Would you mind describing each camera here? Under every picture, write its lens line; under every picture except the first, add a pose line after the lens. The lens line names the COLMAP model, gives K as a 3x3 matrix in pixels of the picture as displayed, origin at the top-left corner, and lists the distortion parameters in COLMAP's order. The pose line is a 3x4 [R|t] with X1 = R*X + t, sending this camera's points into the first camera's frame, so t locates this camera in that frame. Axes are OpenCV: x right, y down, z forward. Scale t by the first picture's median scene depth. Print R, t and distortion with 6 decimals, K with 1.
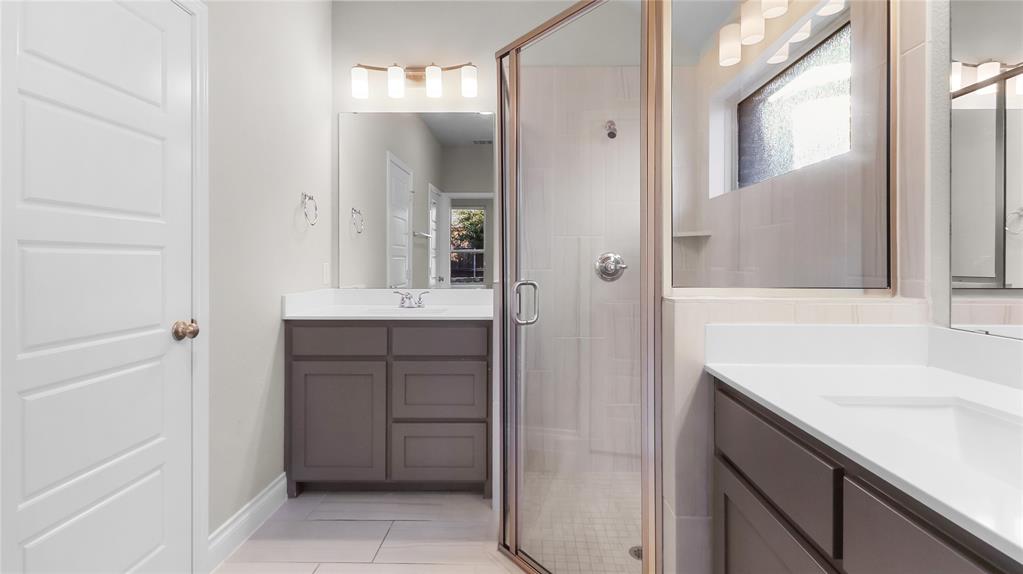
lens RADIAL K [[462.4, 0, 515.9], [0, 462.4, 266.8], [0, 0, 1]] dist [0.002097, 0.000118]
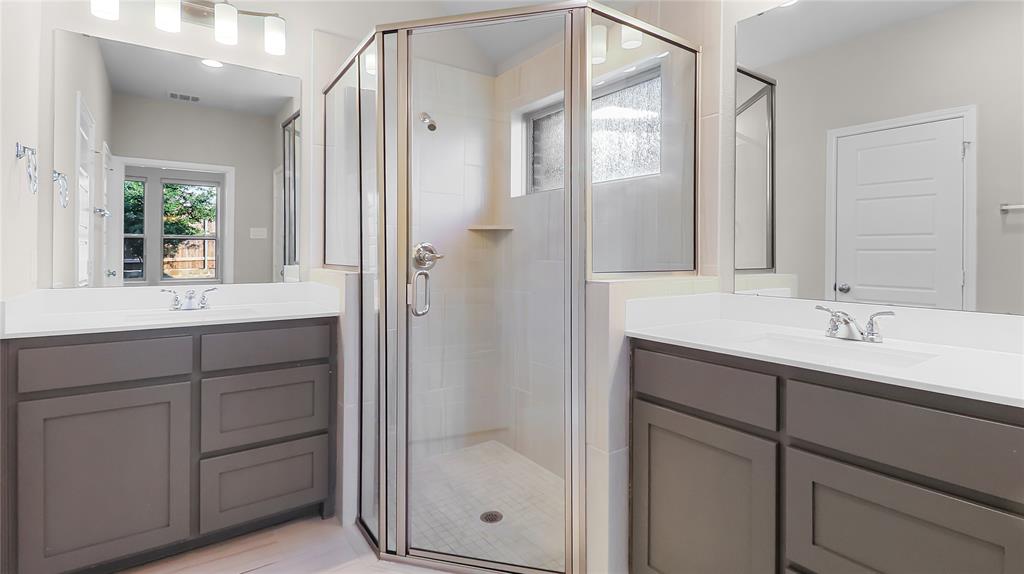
lens RADIAL K [[479.7, 0, 510.8], [0, 479.7, 258.4], [0, 0, 1]] dist [-0.002018, -0.000462]
pose [[0.804625, -0.003677, 0.593772, -0.332289], [0.001391, 0.999990, 0.004306, 0.000007], [-0.593782, -0.002639, 0.804622, 0.053982]]
